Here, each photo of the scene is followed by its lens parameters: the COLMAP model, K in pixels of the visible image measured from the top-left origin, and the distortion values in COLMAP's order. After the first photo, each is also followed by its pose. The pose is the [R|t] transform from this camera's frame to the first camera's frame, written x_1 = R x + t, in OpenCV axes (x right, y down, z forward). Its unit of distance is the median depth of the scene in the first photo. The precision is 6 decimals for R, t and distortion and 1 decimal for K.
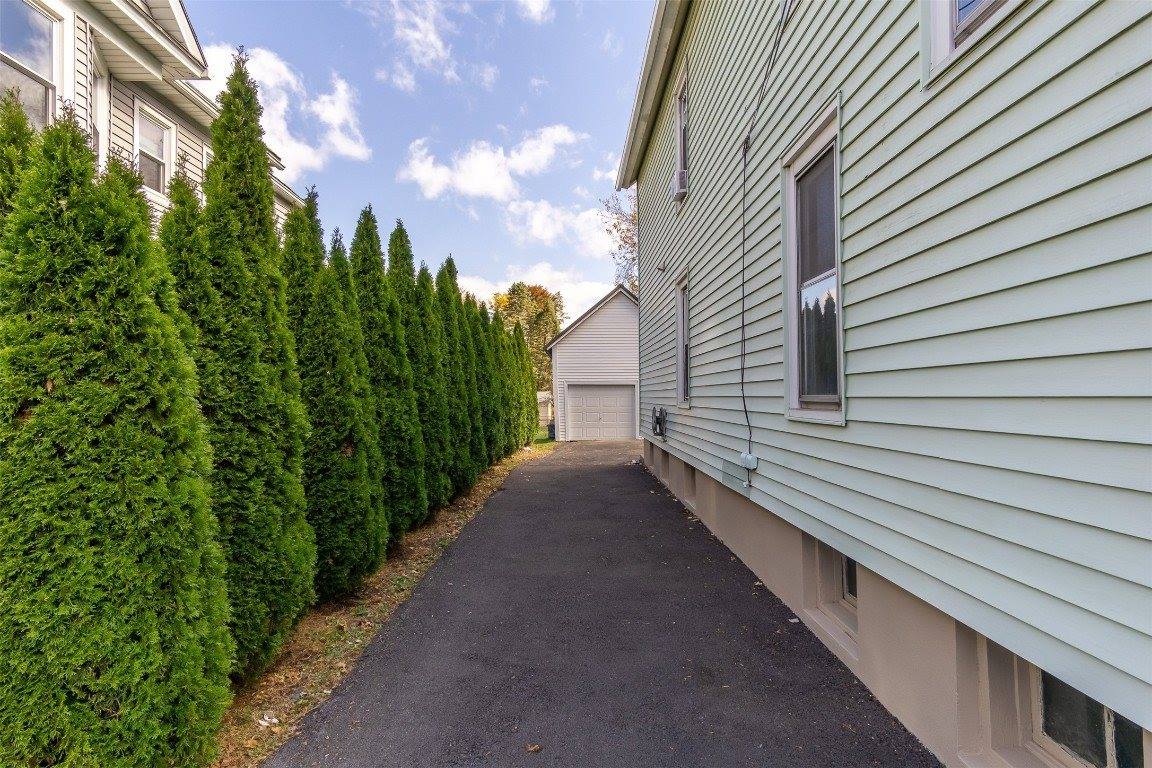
lens RADIAL K [[631.7, 0, 541.6], [0, 631.7, 382.3], [0, 0, 1]] dist [0.005704, 0.000877]
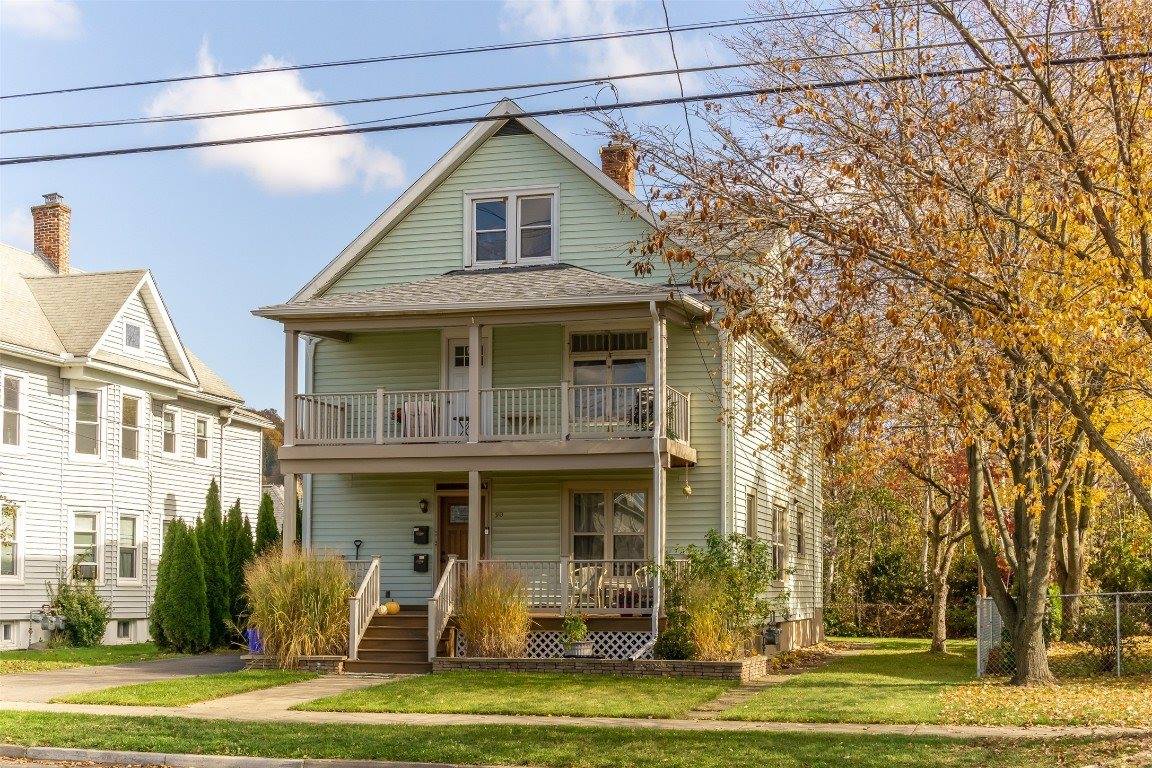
lens RADIAL K [[1471.9, 0, 494.8], [0, 1471.9, 380.4], [0, 0, 1]] dist [0.092424, -0.761163]
pose [[0.966004, -0.041027, -0.255252, 1.881117], [0.010031, 0.992532, -0.121570, -0.024048], [0.258334, 0.114877, 0.959201, -3.899279]]
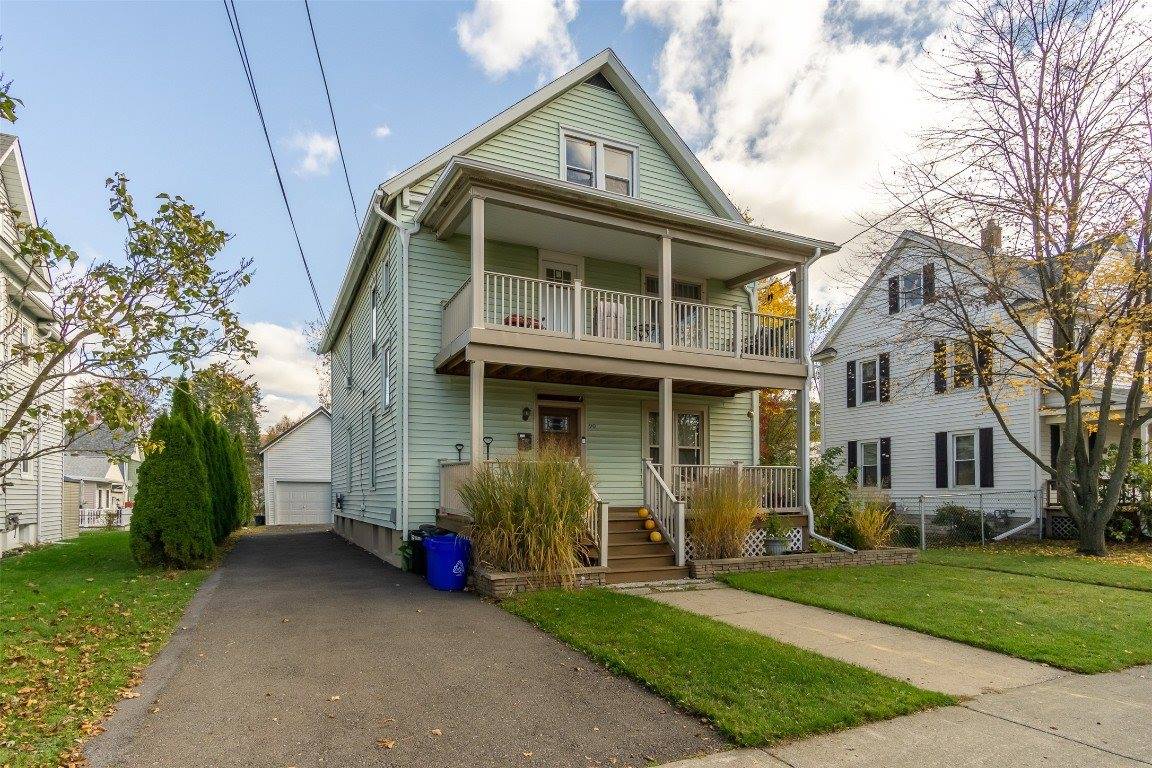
lens RADIAL K [[665.2, 0, 573.7], [0, 665.2, 452.8], [0, 0, 1]] dist [-0.000579, -0.000533]
pose [[0.887320, 0.018280, 0.460791, -0.166701], [0.001531, 0.999092, -0.042583, 0.017129], [-0.461151, 0.038490, 0.886486, -1.699344]]
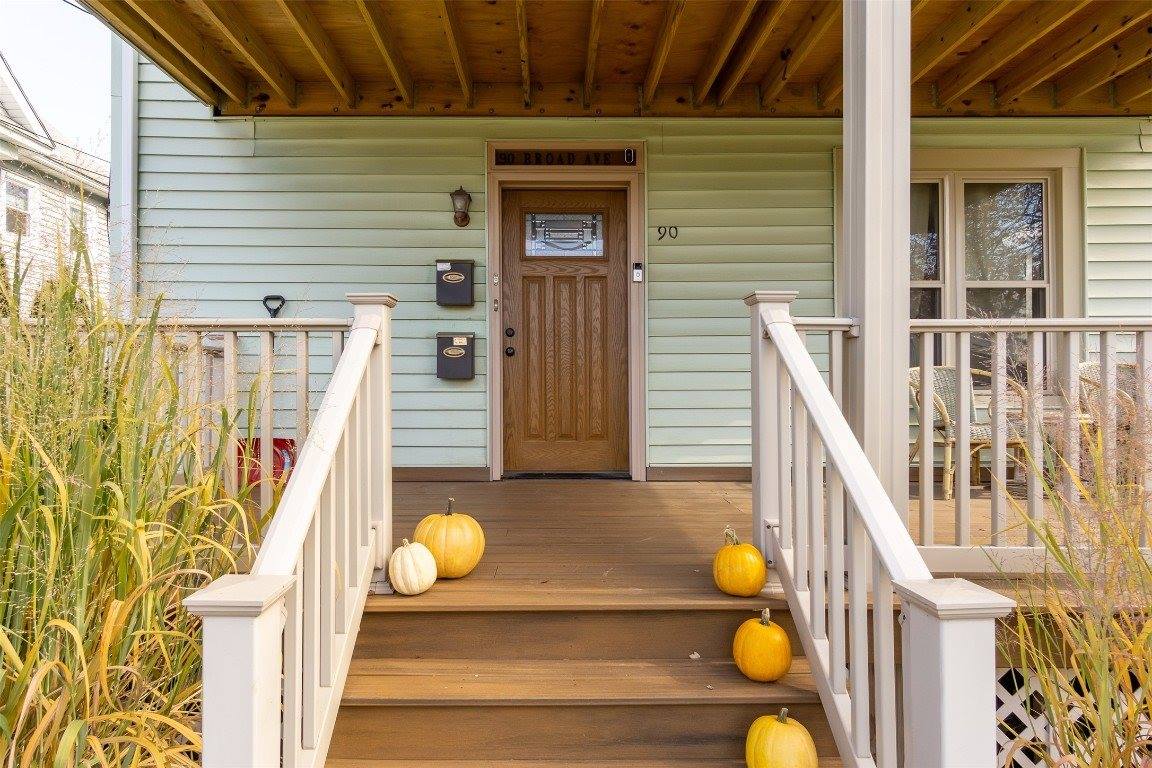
lens RADIAL K [[631.7, 0, 541.6], [0, 631.7, 382.3], [0, 0, 1]] dist [0.005704, 0.000877]
pose [[0.999169, -0.012767, 0.038716, 0.664617], [0.012396, 0.999875, 0.009797, 0.000345], [-0.038836, -0.009309, 0.999202, -0.583235]]
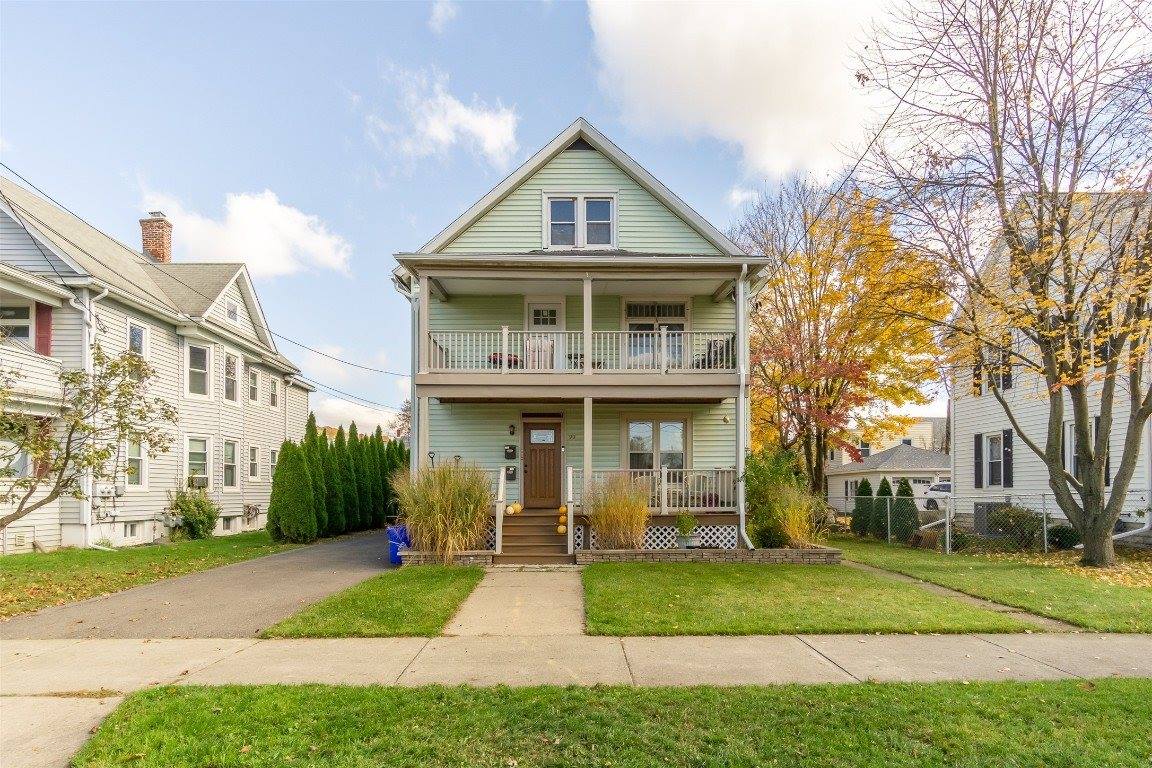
lens RADIAL K [[650.7, 0, 553.0], [0, 650.7, 449.2], [0, 0, 1]] dist [-0.002940, 0.000000]
pose [[0.999367, -0.007230, 0.034819, 0.673769], [0.008902, 0.998803, -0.048103, 0.006725], [-0.034430, 0.048383, 0.998235, -2.291129]]
